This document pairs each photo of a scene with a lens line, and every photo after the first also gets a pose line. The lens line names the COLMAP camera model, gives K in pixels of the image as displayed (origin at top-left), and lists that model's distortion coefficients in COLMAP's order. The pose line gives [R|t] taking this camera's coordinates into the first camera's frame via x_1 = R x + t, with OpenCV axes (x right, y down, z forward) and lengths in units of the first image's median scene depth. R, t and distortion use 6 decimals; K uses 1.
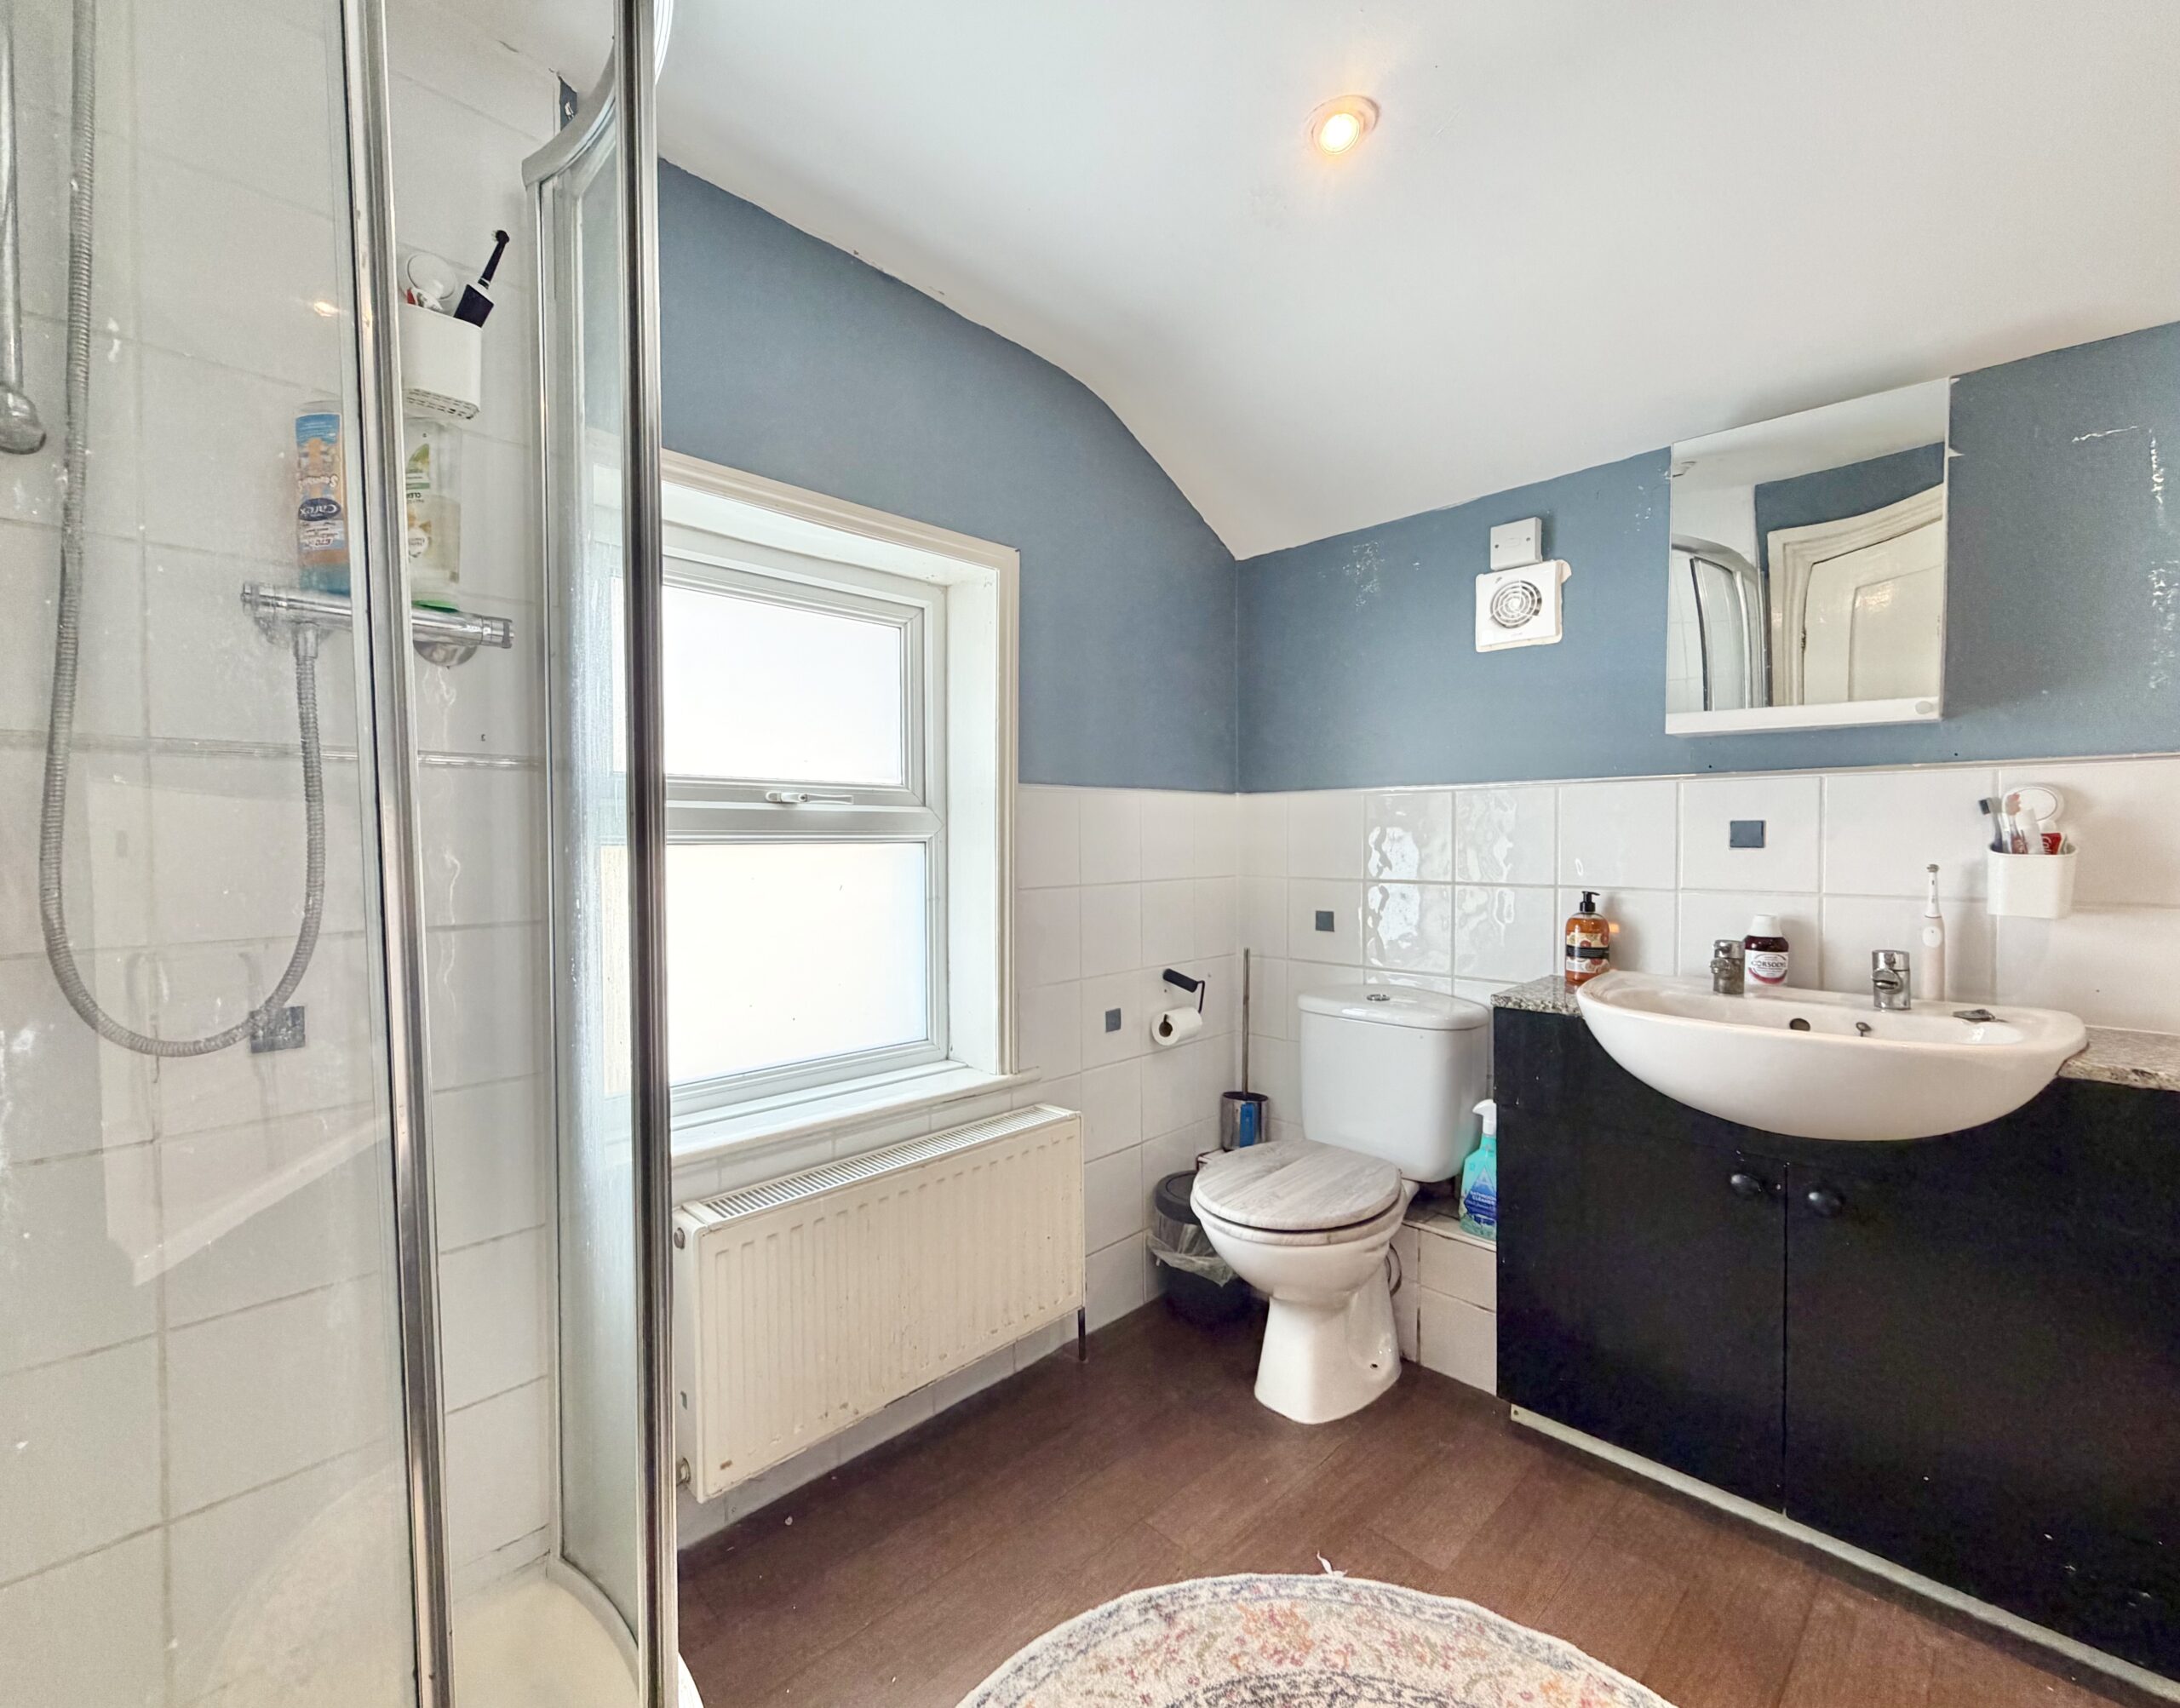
lens RADIAL K [[964.4, 0, 1095.0], [0, 964.4, 858.9], [0, 0, 1]] dist [-0.000785, -0.000023]
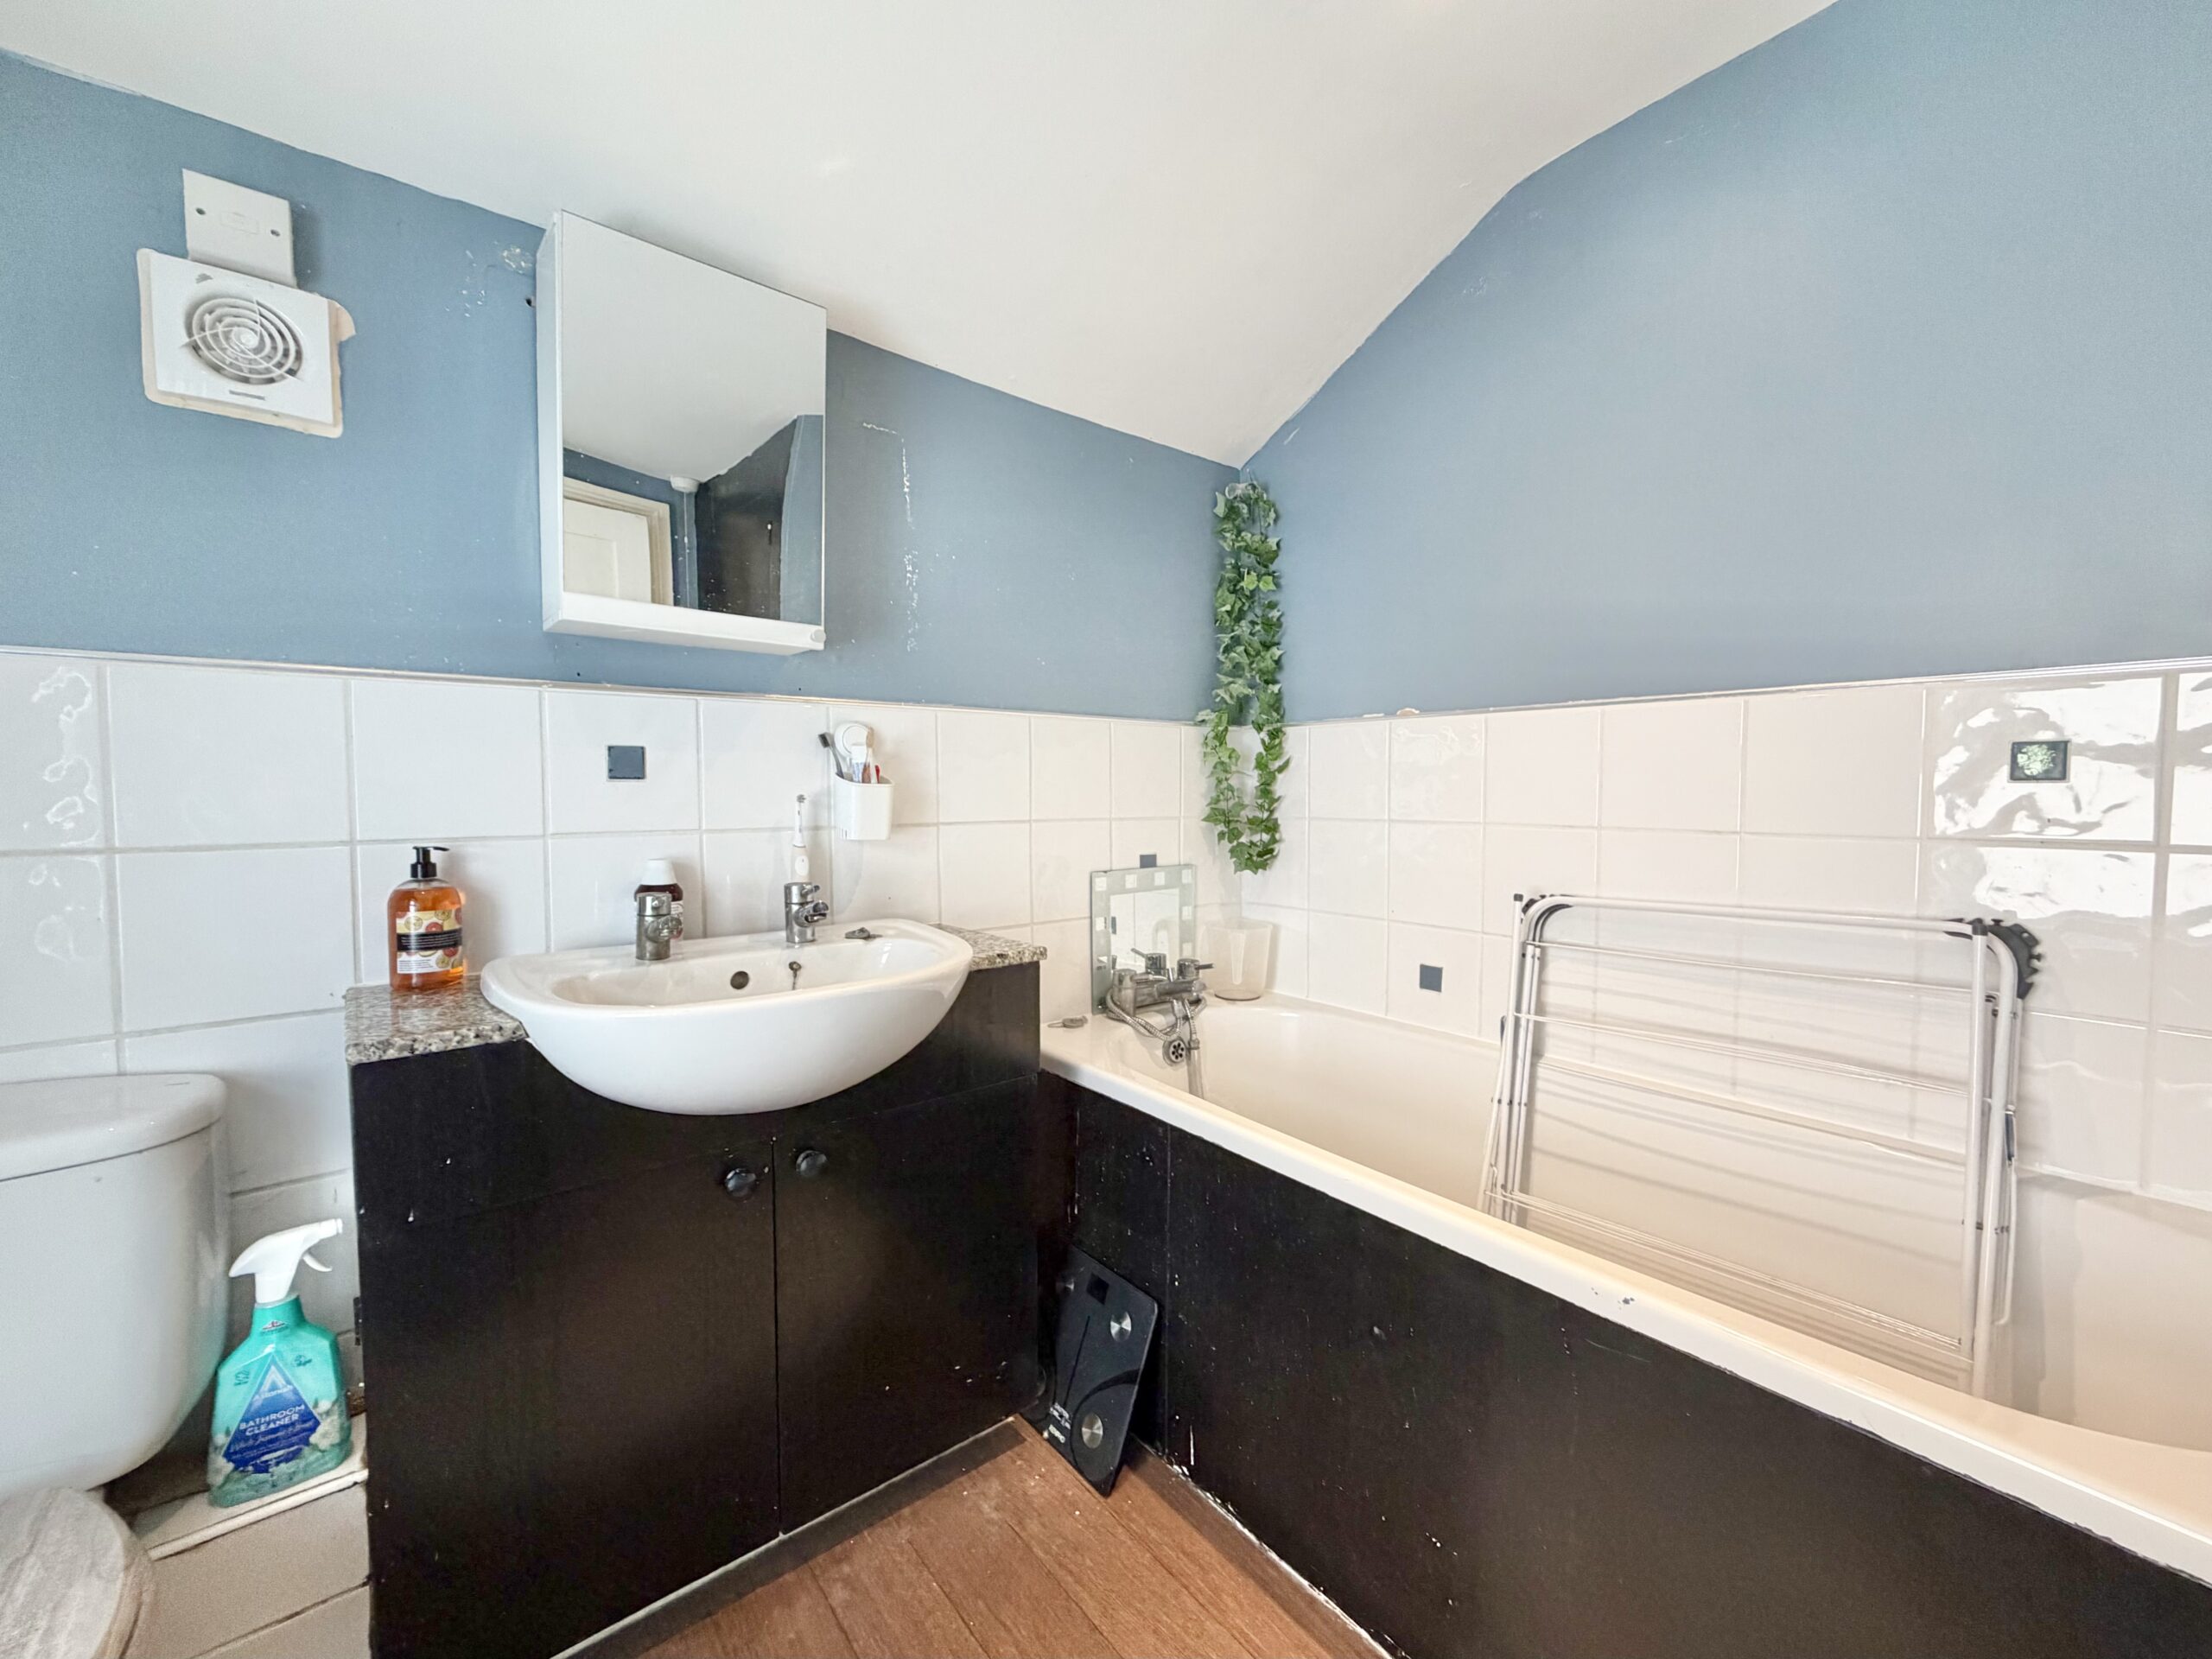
lens RADIAL K [[905.3, 0, 1106.1], [0, 905.3, 824.5], [0, 0, 1]] dist [0.001039, 0.000367]
pose [[0.128598, -0.041666, 0.990821, -0.032457], [0.024950, 0.998937, 0.038769, 0.007019], [-0.991383, 0.019736, 0.129500, 0.485247]]
